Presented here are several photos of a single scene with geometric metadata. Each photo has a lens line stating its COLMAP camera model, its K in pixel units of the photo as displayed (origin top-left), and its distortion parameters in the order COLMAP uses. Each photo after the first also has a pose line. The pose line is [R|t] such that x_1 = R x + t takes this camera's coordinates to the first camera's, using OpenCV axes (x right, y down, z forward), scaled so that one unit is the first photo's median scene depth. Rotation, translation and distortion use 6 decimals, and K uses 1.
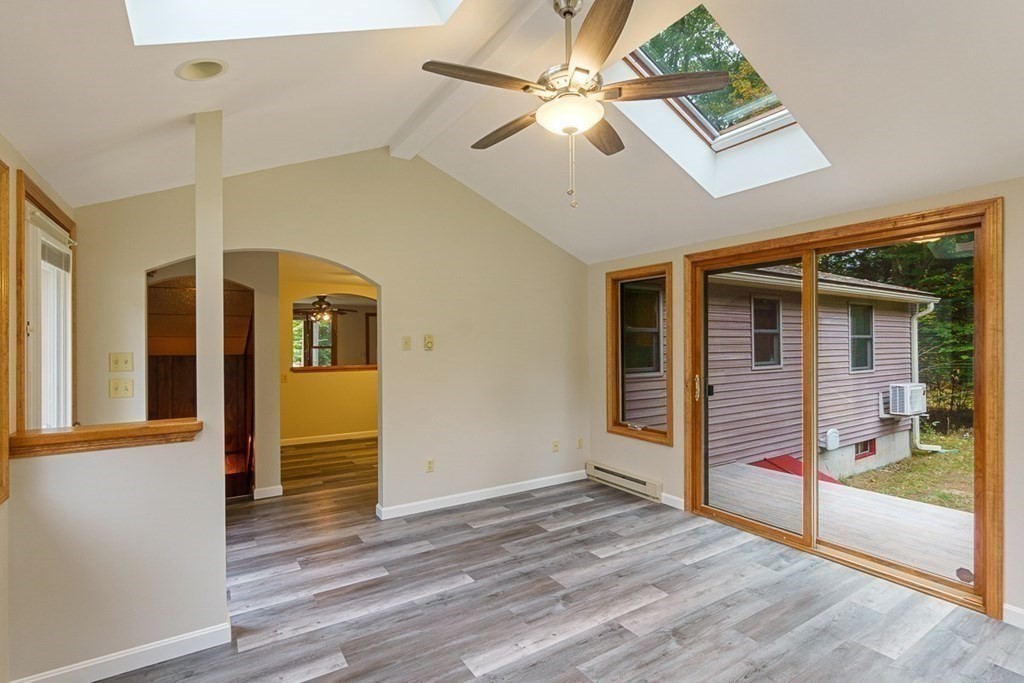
lens RADIAL K [[499.7, 0, 511.0], [0, 499.7, 344.0], [0, 0, 1]] dist [0.000625, -0.000271]
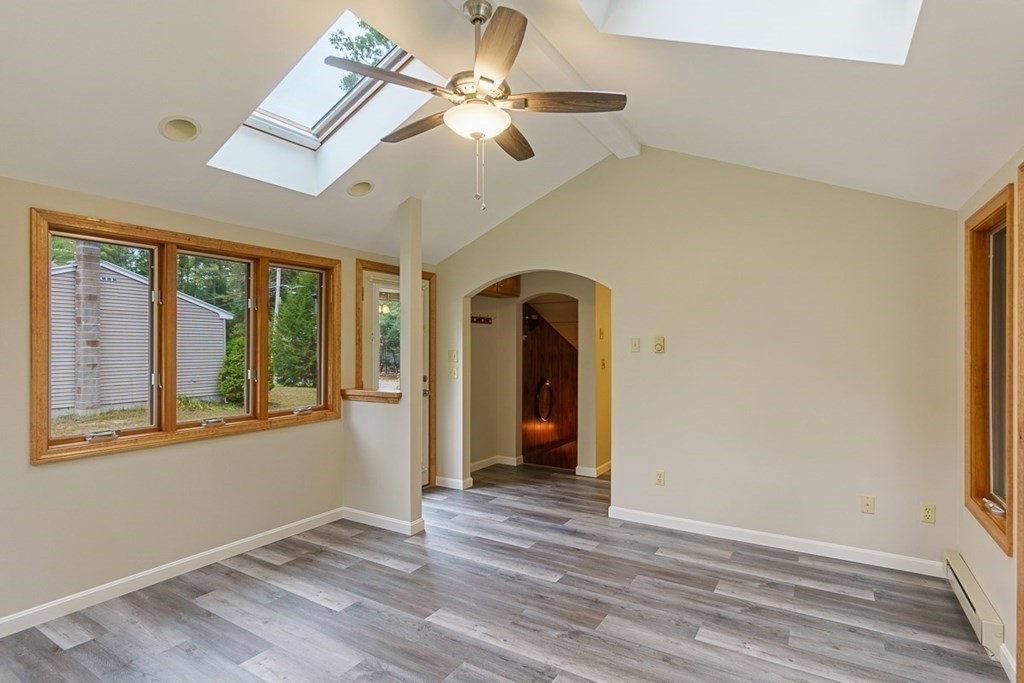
lens RADIAL K [[538.5, 0, 512.0], [0, 538.5, 341.5], [0, 0, 1]] dist [-0.000050, 0.000104]
pose [[0.409155, -0.002208, -0.912462, 0.776179], [-0.005767, 0.999971, -0.005006, -0.002821], [0.912447, 0.007310, 0.409131, 0.418148]]
